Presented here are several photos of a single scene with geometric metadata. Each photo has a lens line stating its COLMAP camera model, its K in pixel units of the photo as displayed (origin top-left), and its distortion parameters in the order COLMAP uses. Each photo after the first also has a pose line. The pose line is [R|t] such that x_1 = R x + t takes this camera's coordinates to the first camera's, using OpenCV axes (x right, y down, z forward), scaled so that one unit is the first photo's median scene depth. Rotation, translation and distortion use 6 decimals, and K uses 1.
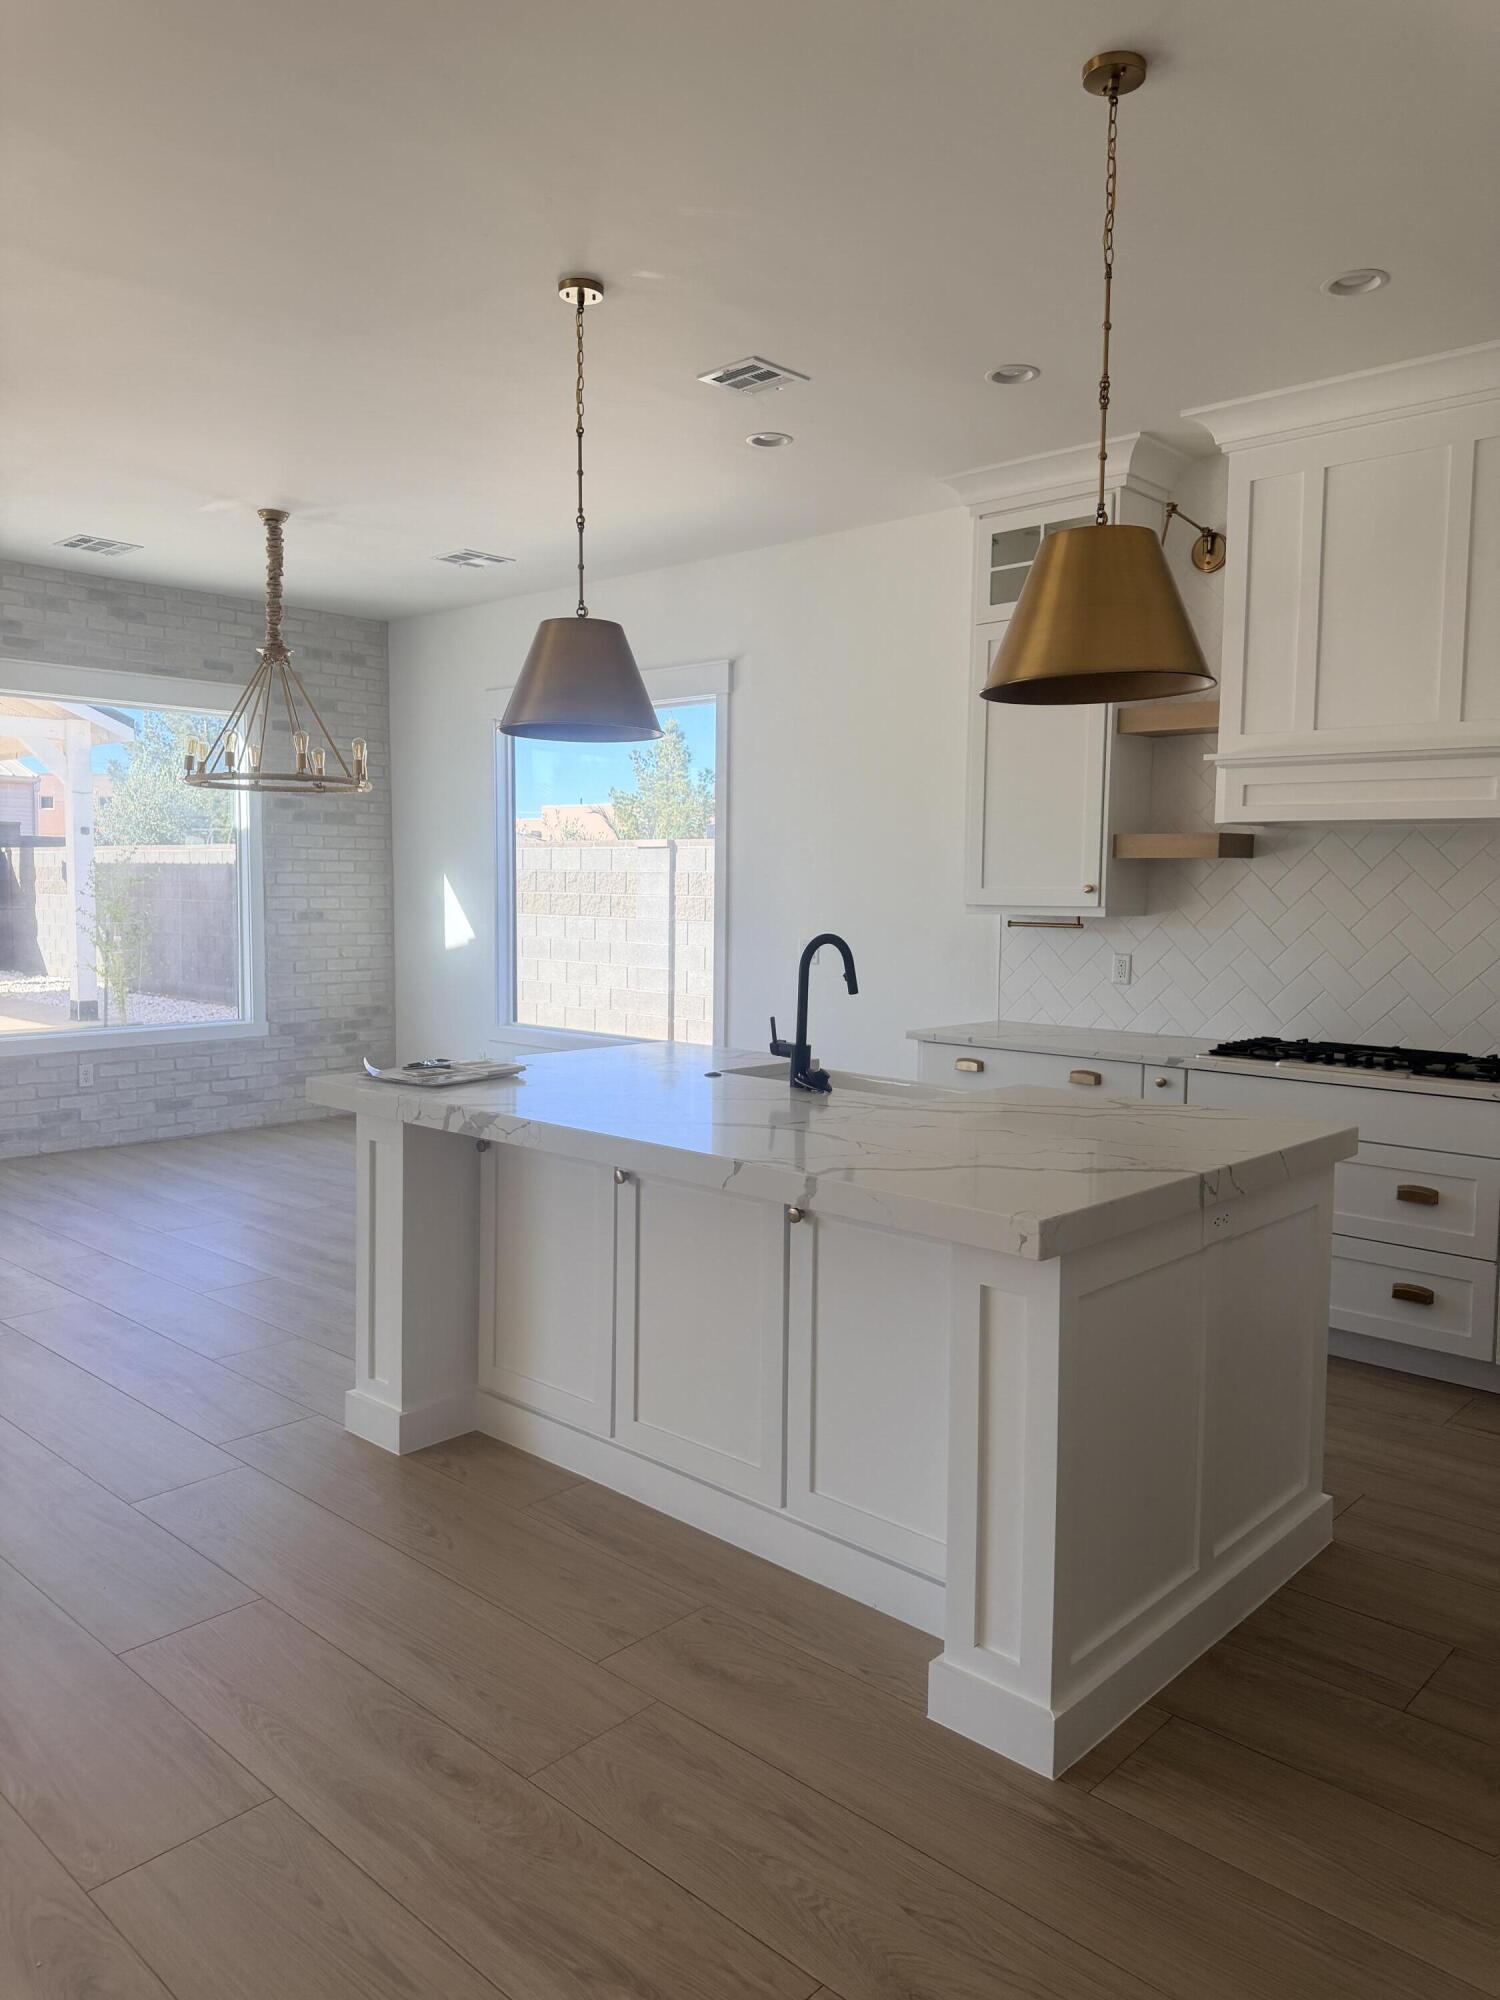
lens RADIAL K [[1423.0, 0, 750.0], [0, 1423.0, 1000.0], [0, 0, 1]] dist [0.099108, -0.132277]
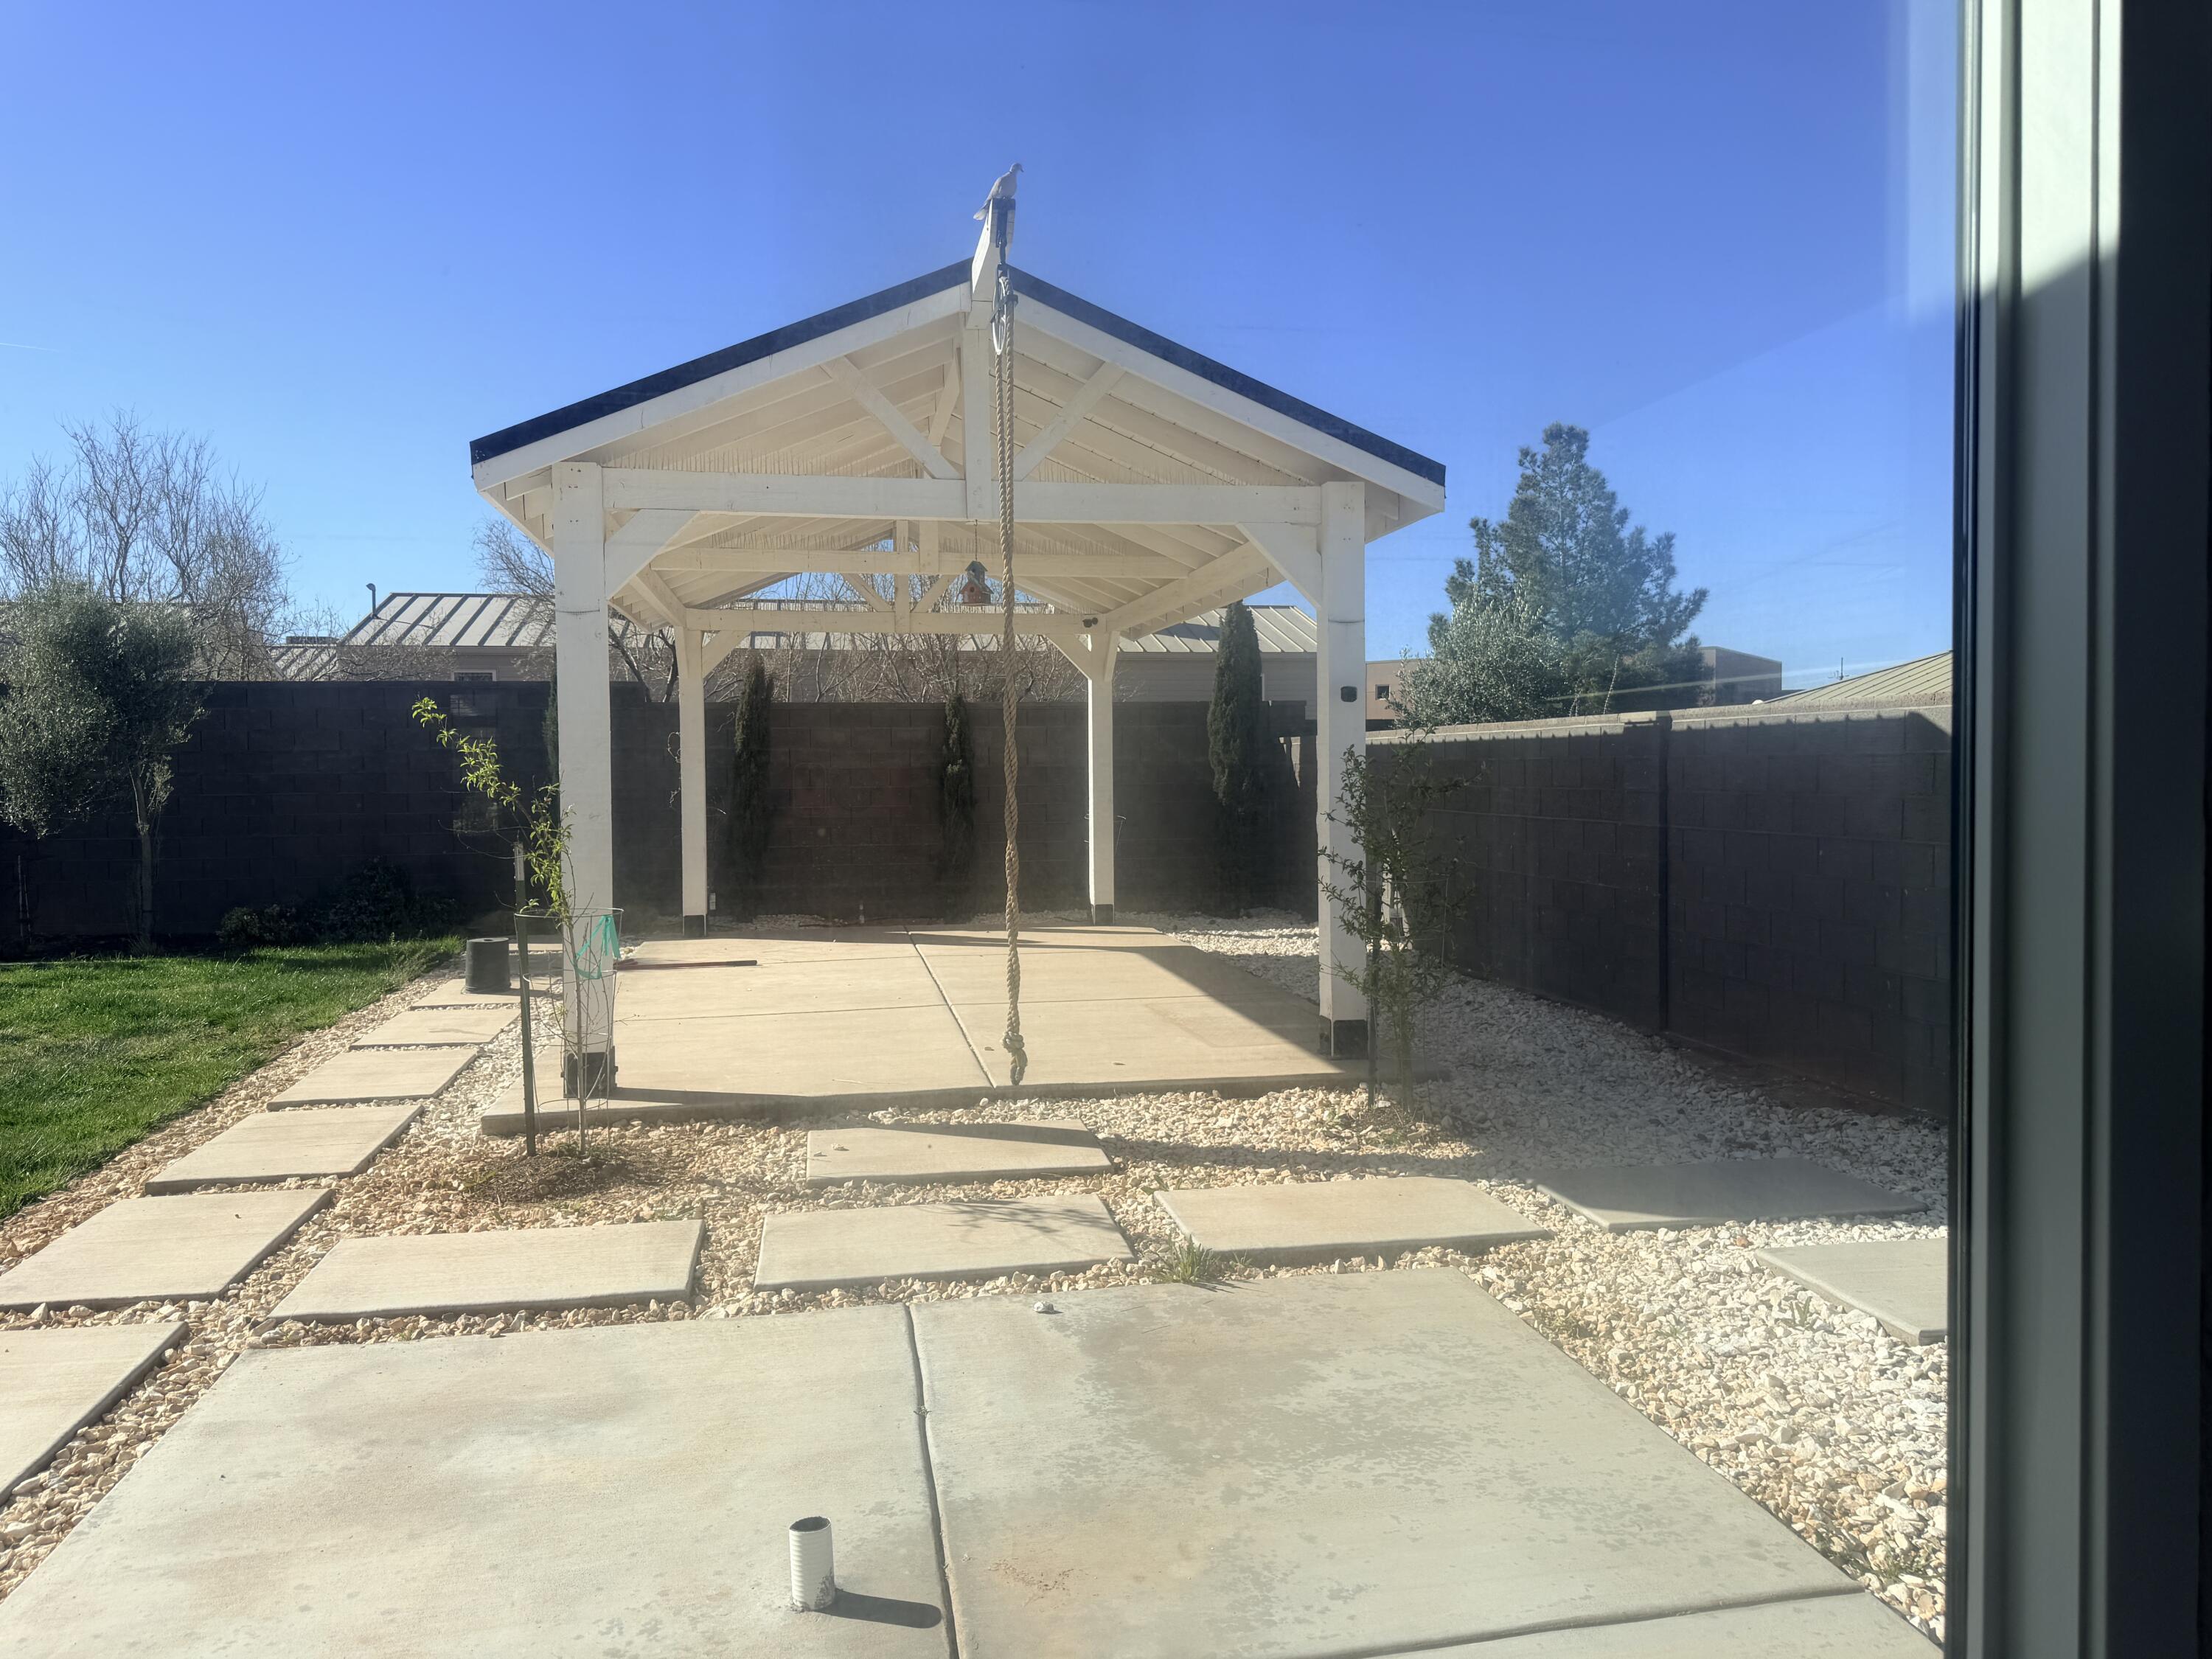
lens RADIAL K [[1573.8, 0, 1100.8], [0, 1573.8, 800.7], [0, 0, 1]] dist [0.099108, -0.132277]
pose [[0.806108, -0.004317, -0.591753, -0.137547], [-0.032569, 0.998134, -0.051649, -0.032821], [0.590872, 0.060908, 0.804463, 0.343437]]
